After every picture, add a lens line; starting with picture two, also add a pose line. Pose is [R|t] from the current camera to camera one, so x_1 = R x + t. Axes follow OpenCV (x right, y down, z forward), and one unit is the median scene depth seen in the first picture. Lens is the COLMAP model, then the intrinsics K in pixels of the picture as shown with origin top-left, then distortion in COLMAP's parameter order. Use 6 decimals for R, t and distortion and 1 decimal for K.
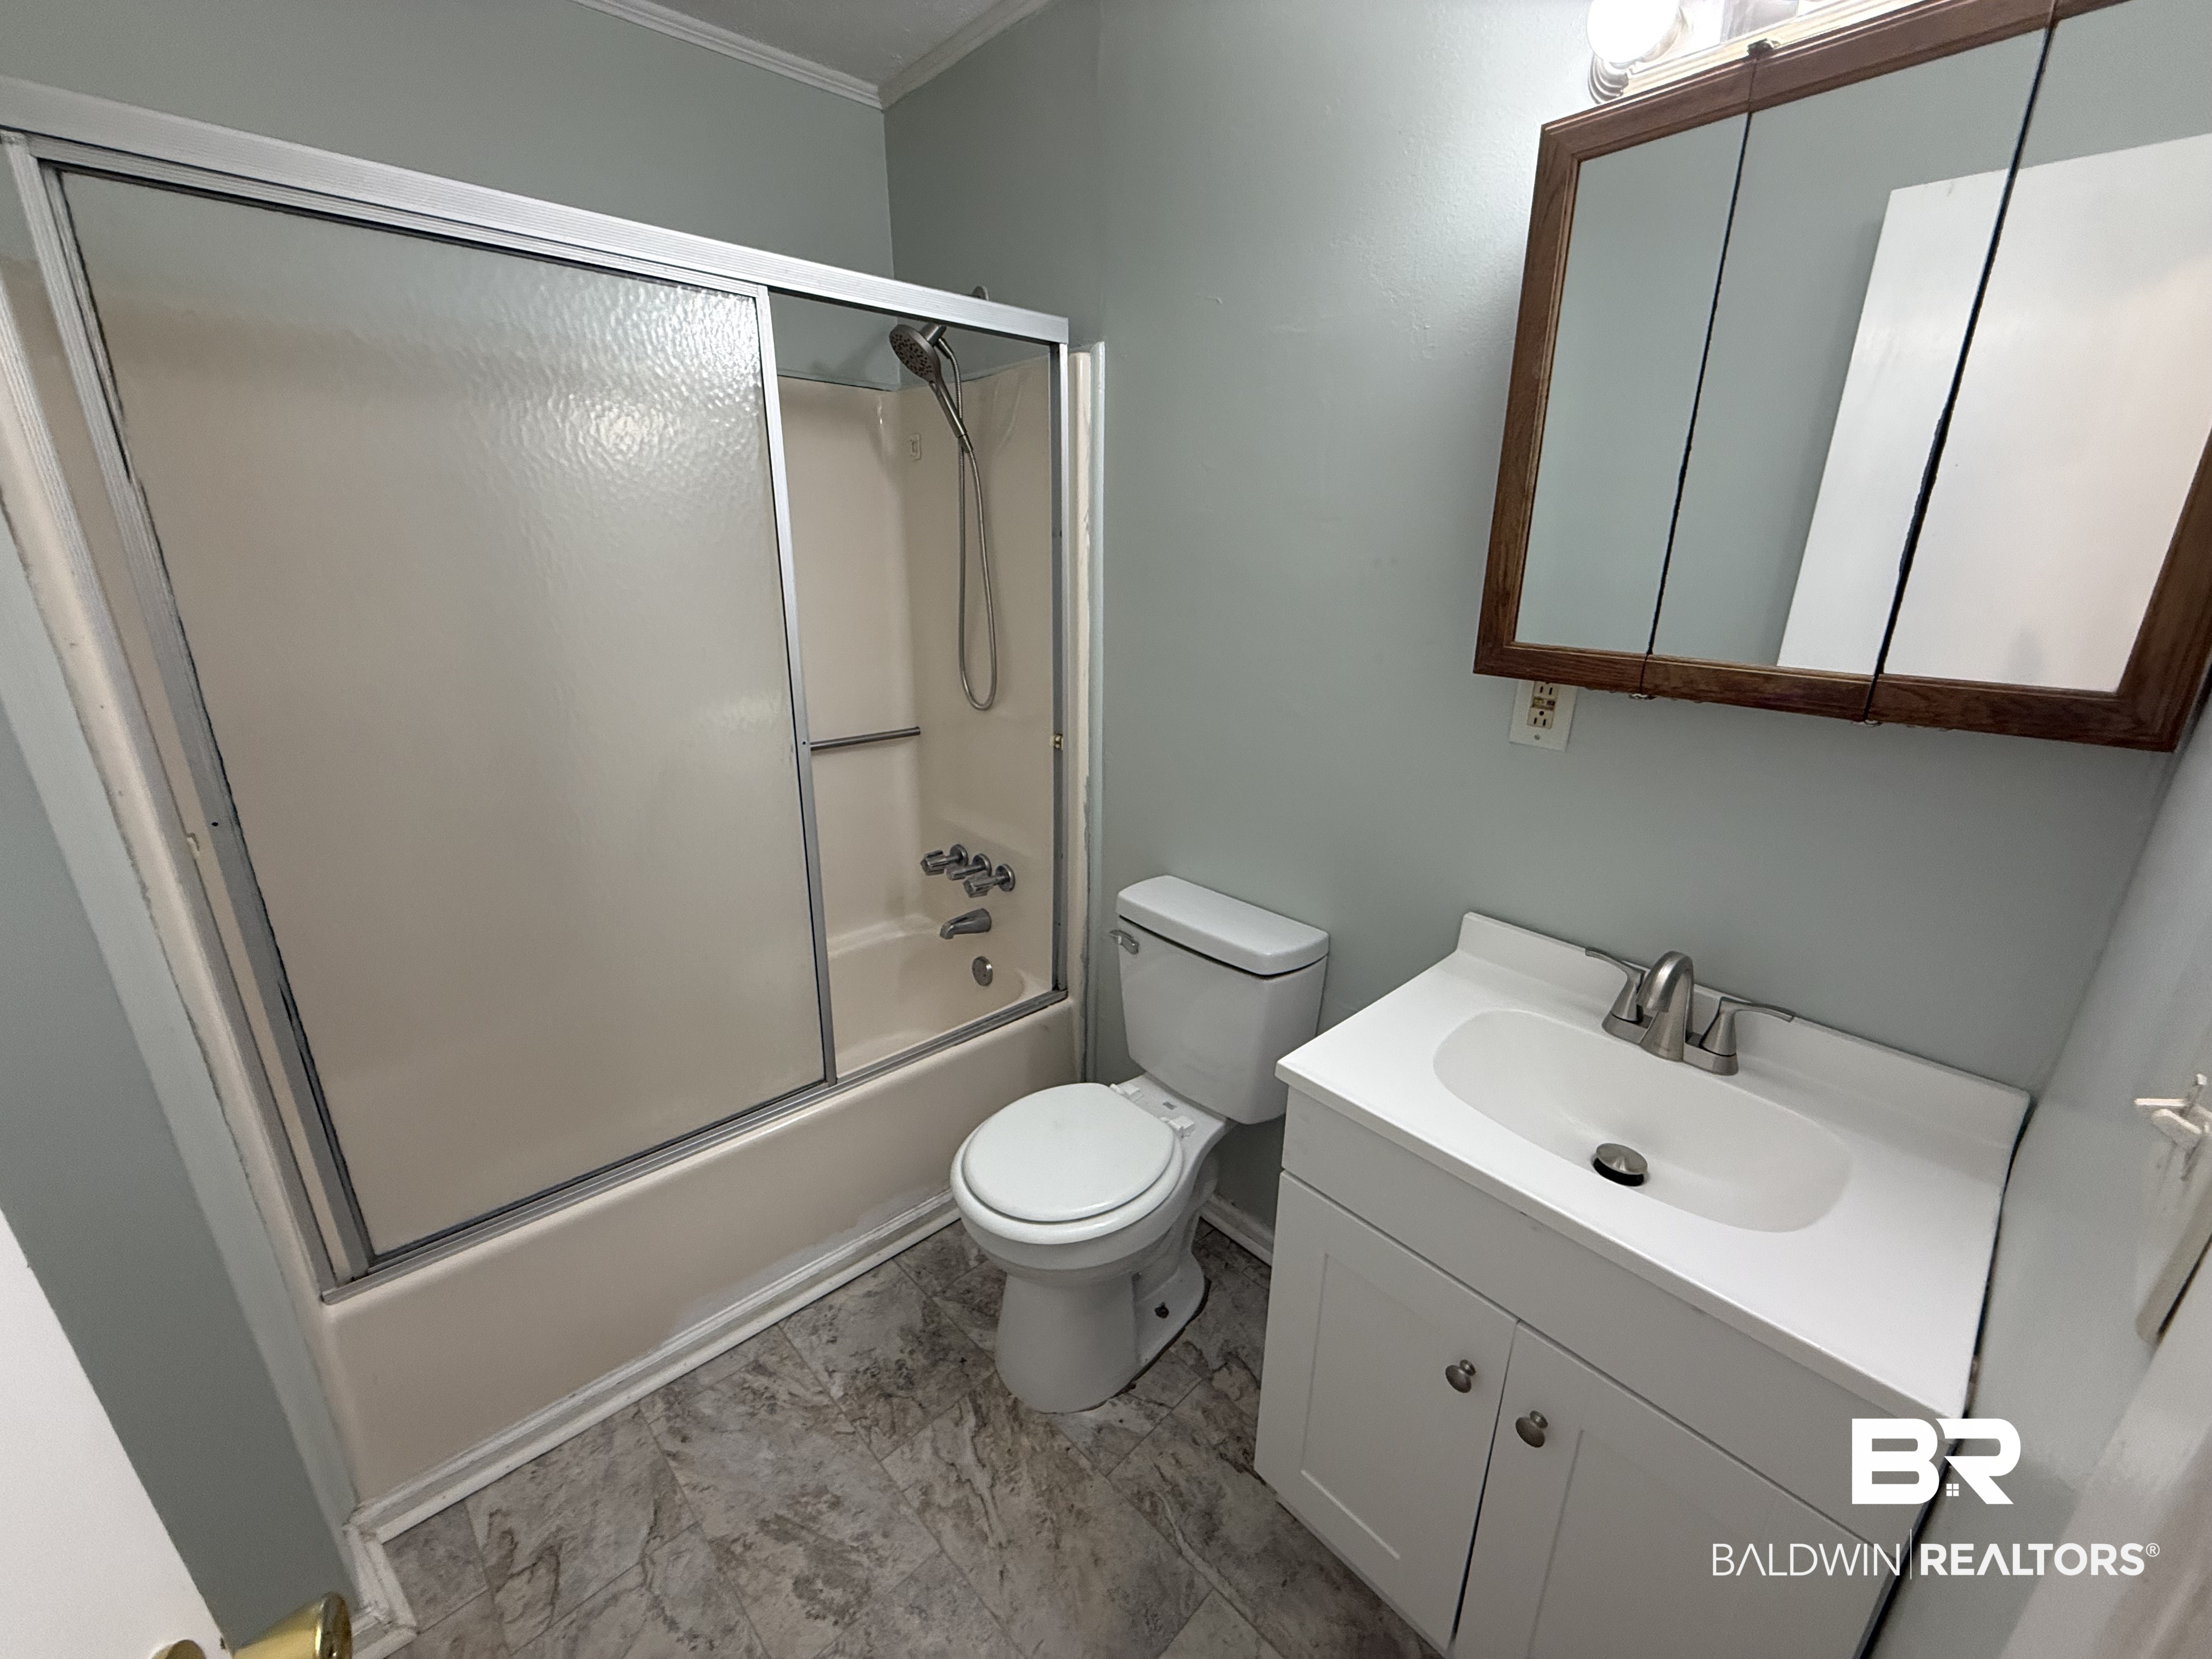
lens RADIAL K [[888.8, 0, 1100.0], [0, 888.8, 833.0], [0, 0, 1]] dist [-0.003859, 0.001358]
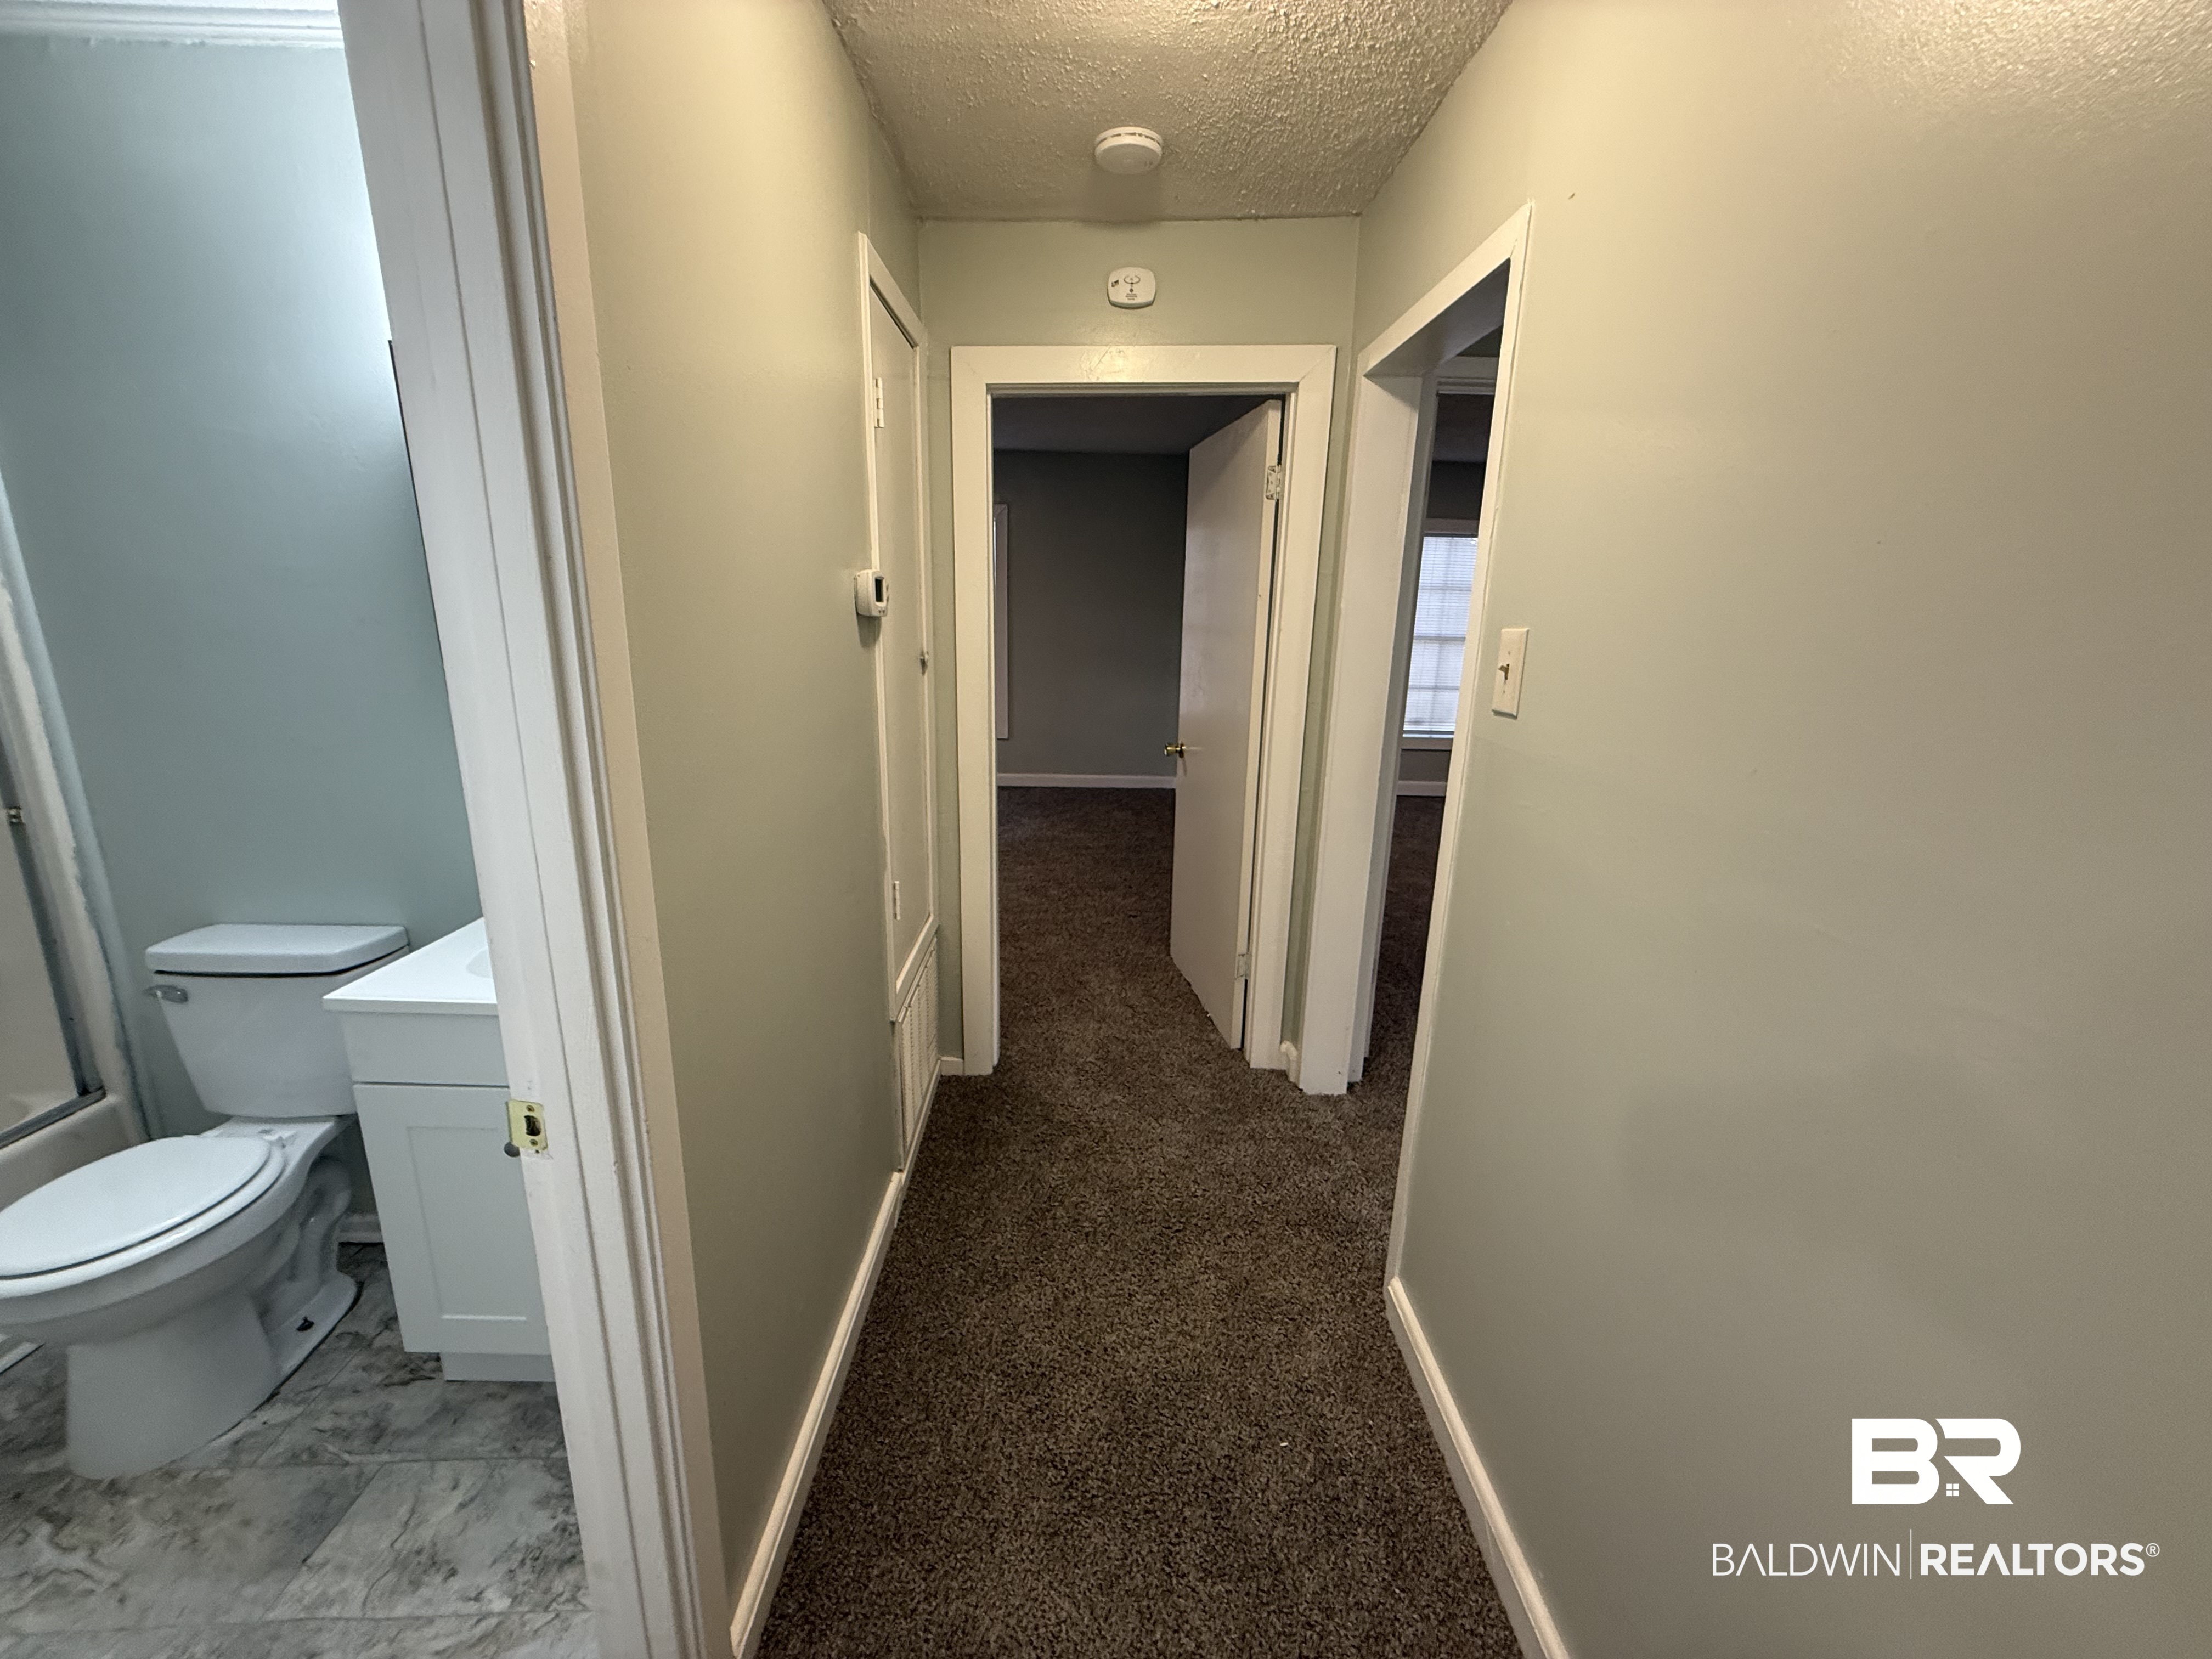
lens RADIAL K [[888.8, 0, 1105.9], [0, 888.8, 815.0], [0, 0, 1]] dist [-0.003859, 0.001358]
pose [[0.664239, -0.169822, 0.727975, 0.044694], [0.219196, 0.975293, 0.027511, 0.151880], [-0.714660, 0.141296, 0.685052, -0.541444]]
